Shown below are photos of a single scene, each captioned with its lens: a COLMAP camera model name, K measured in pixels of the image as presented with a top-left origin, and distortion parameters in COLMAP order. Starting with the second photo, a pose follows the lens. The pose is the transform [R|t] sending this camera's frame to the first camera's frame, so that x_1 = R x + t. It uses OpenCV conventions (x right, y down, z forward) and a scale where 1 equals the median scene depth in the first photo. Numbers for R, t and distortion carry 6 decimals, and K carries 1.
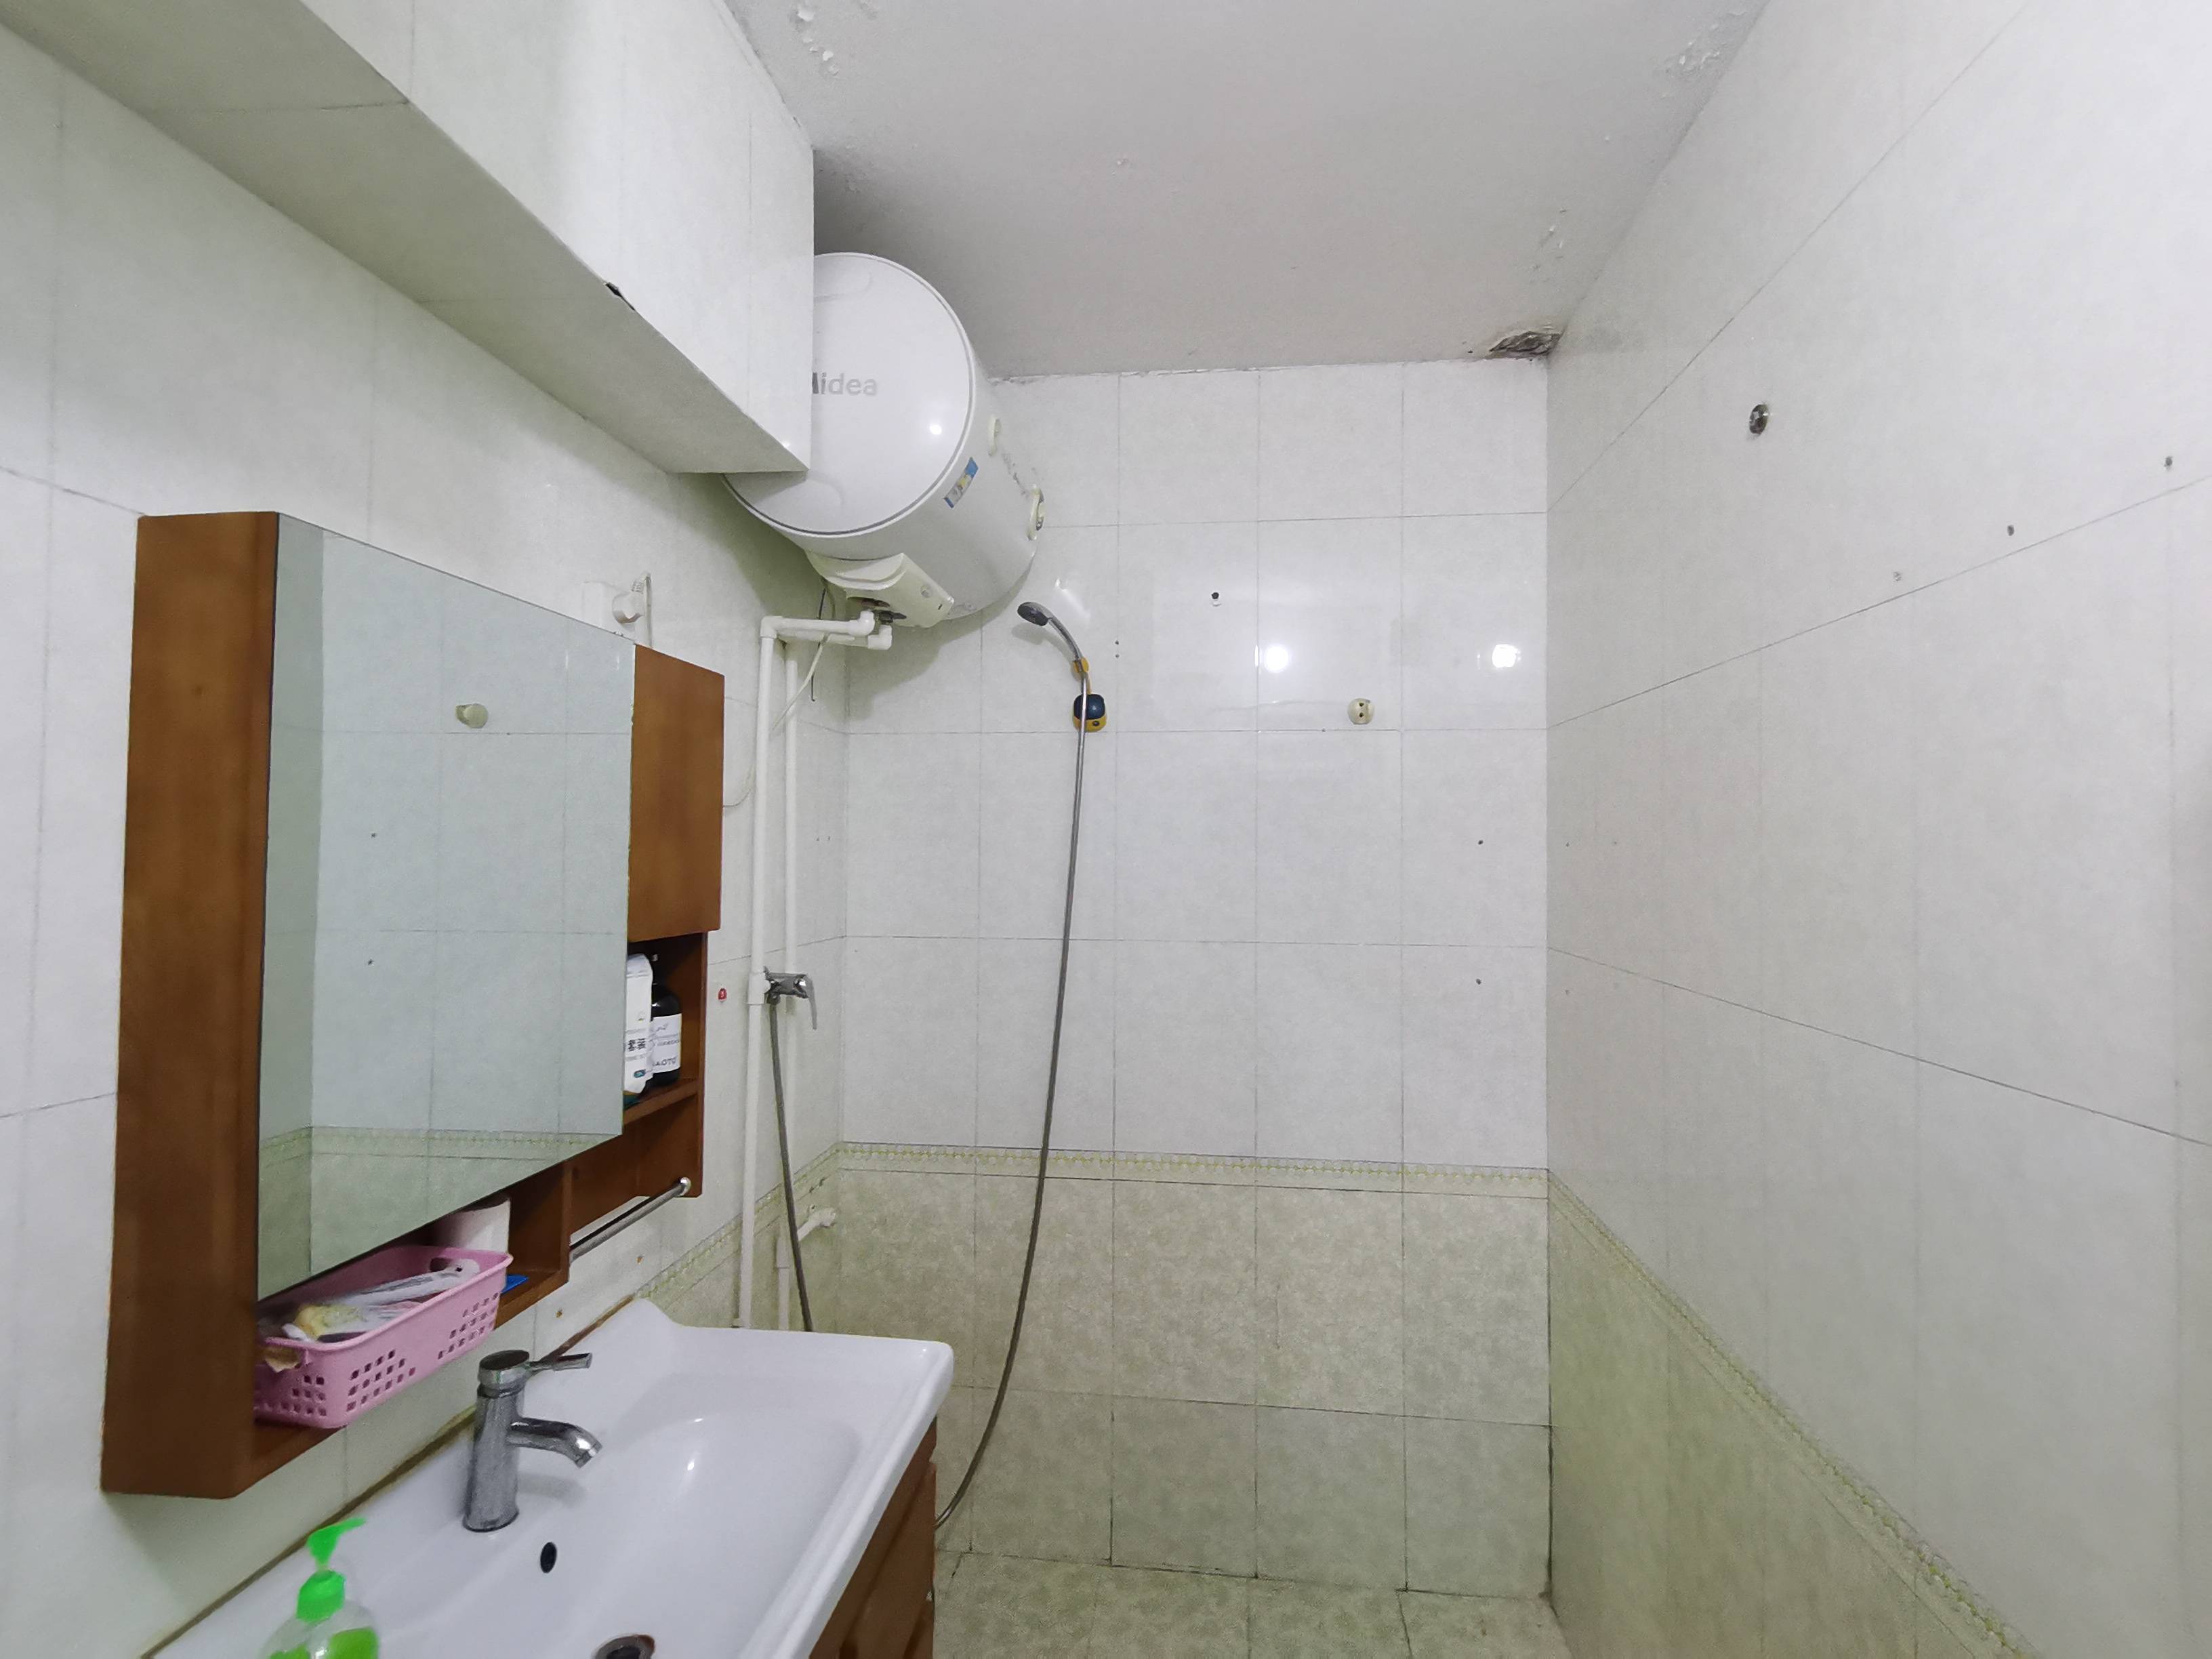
lens RADIAL K [[1068.9, 0, 1107.3], [0, 1068.9, 829.3], [0, 0, 1]] dist [0.000432, -0.011772]
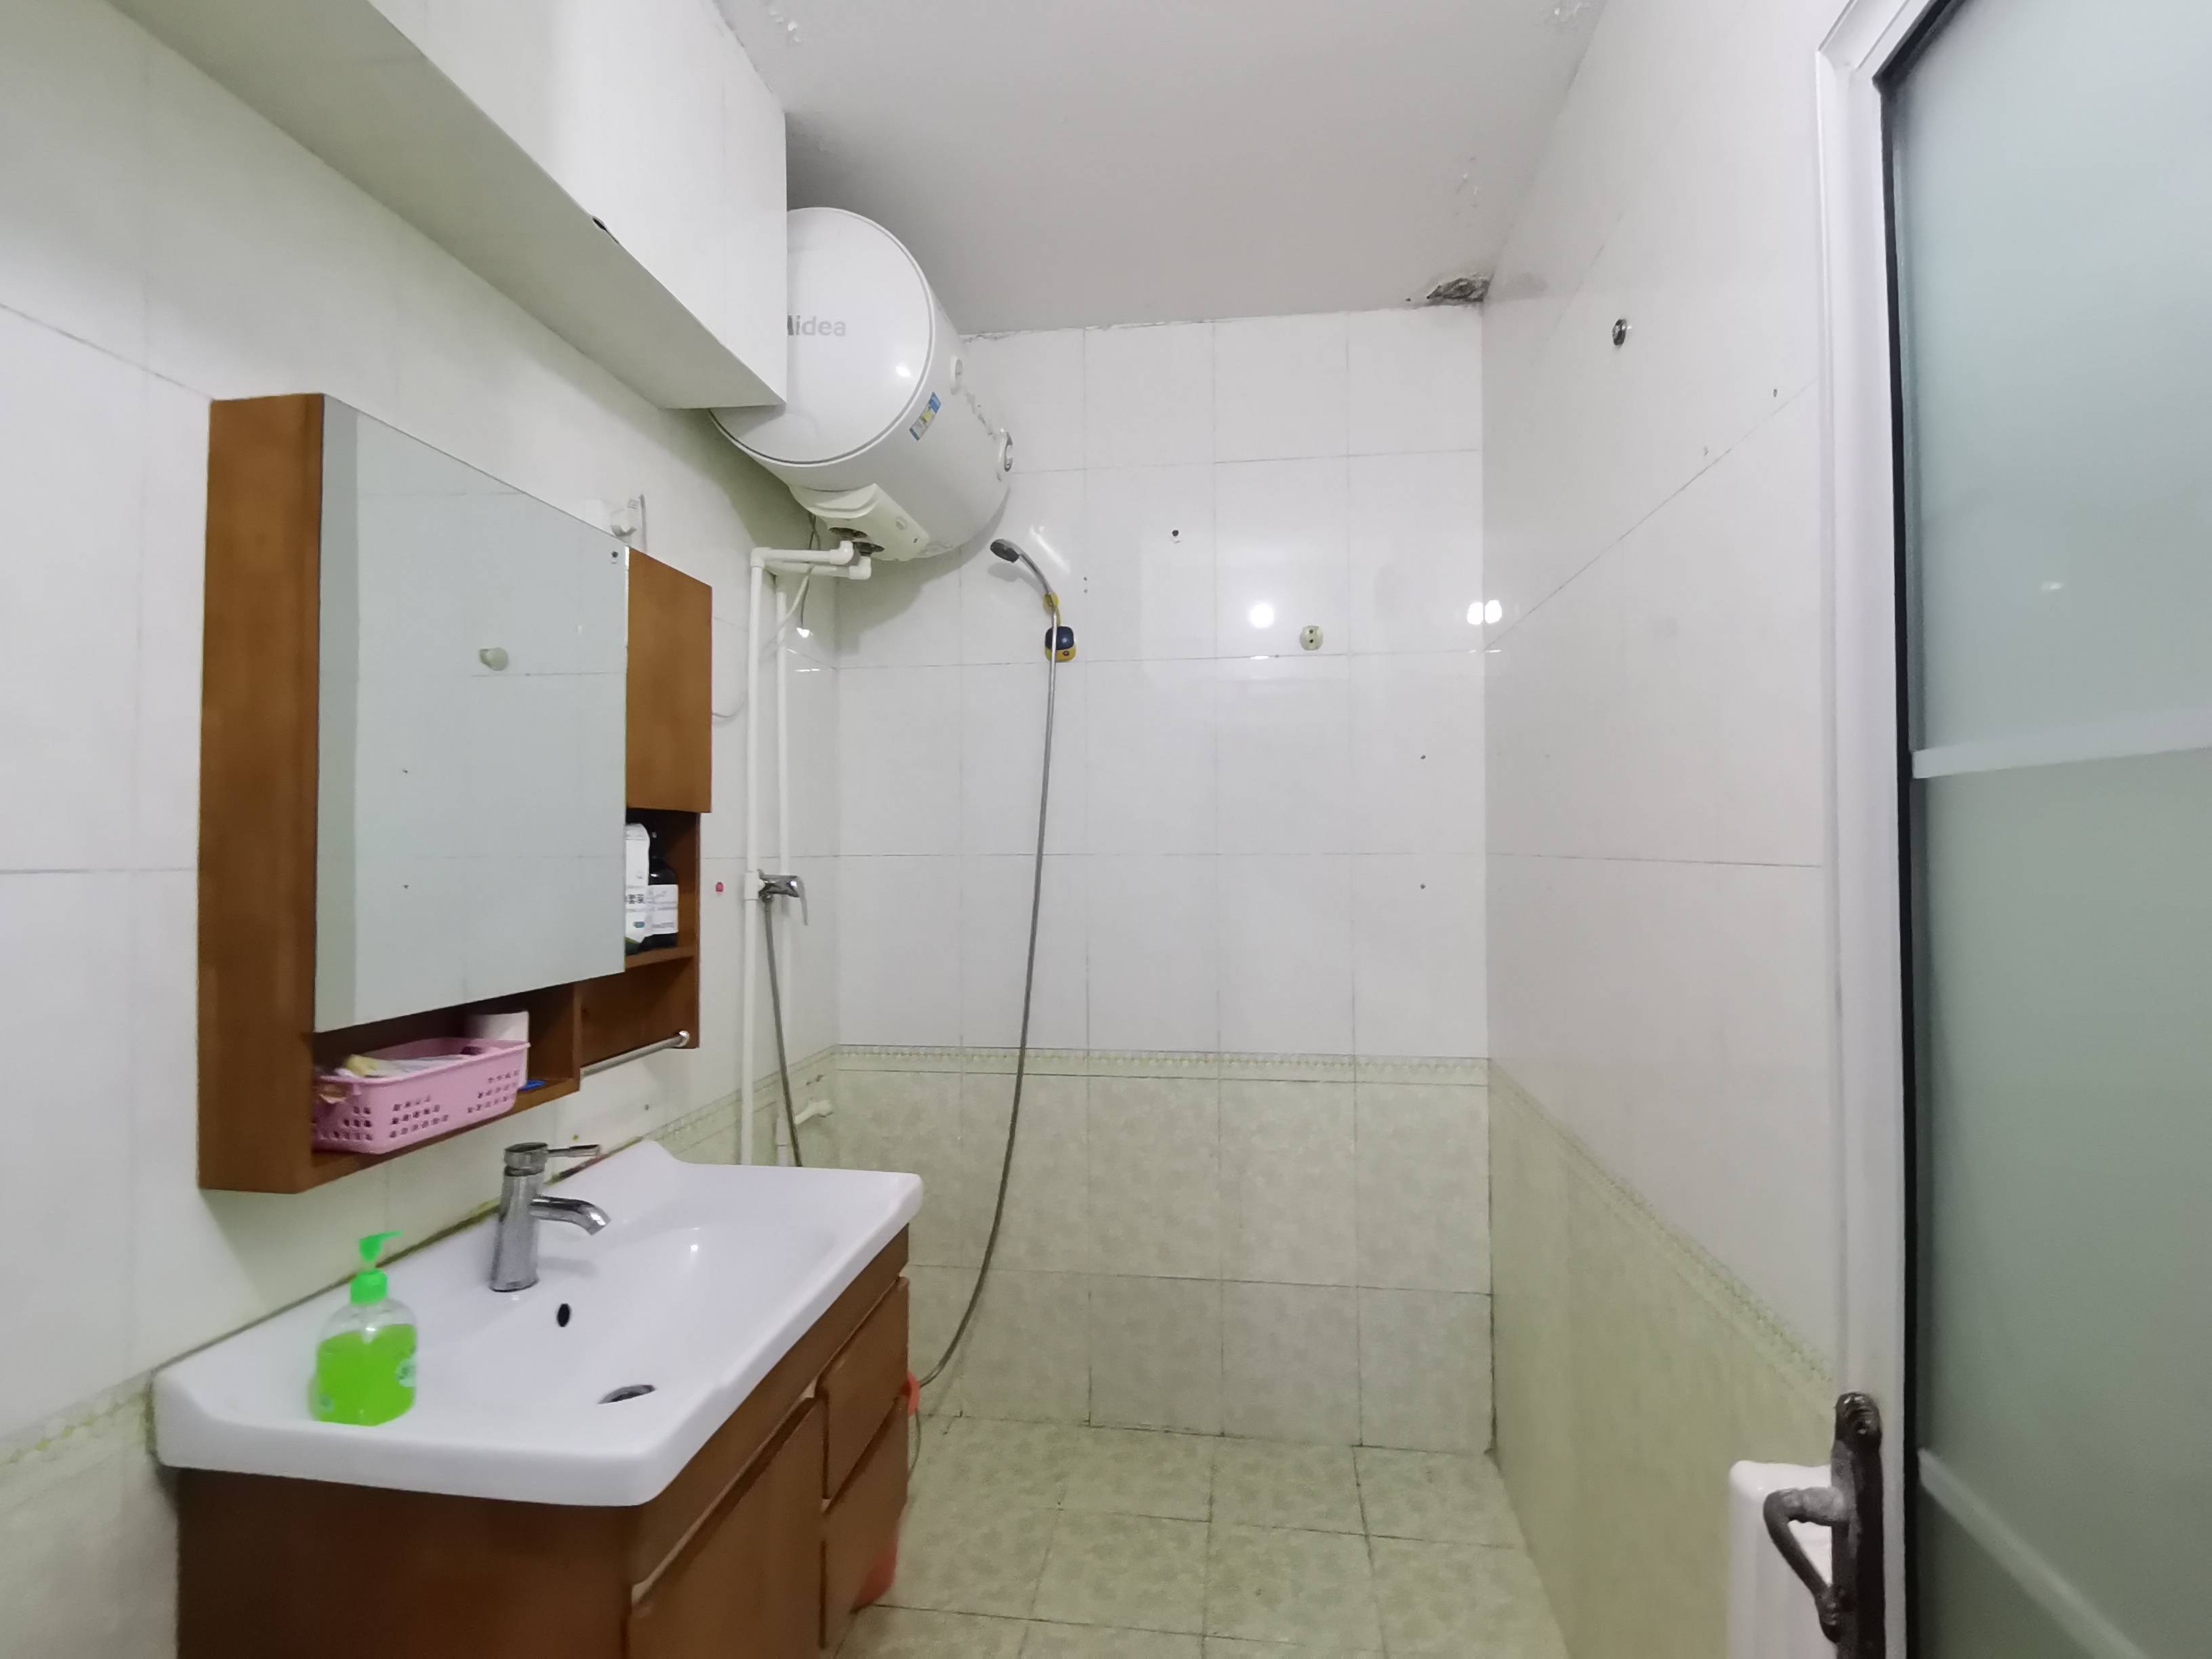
lens RADIAL K [[1068.9, 0, 1118.5], [0, 1068.9, 842.3], [0, 0, 1]] dist [0.000432, -0.011772]
pose [[0.999814, -0.013181, -0.014114, 0.066701], [0.013318, 0.999865, 0.009651, 0.098944], [0.013985, -0.009838, 0.999854, -0.097812]]
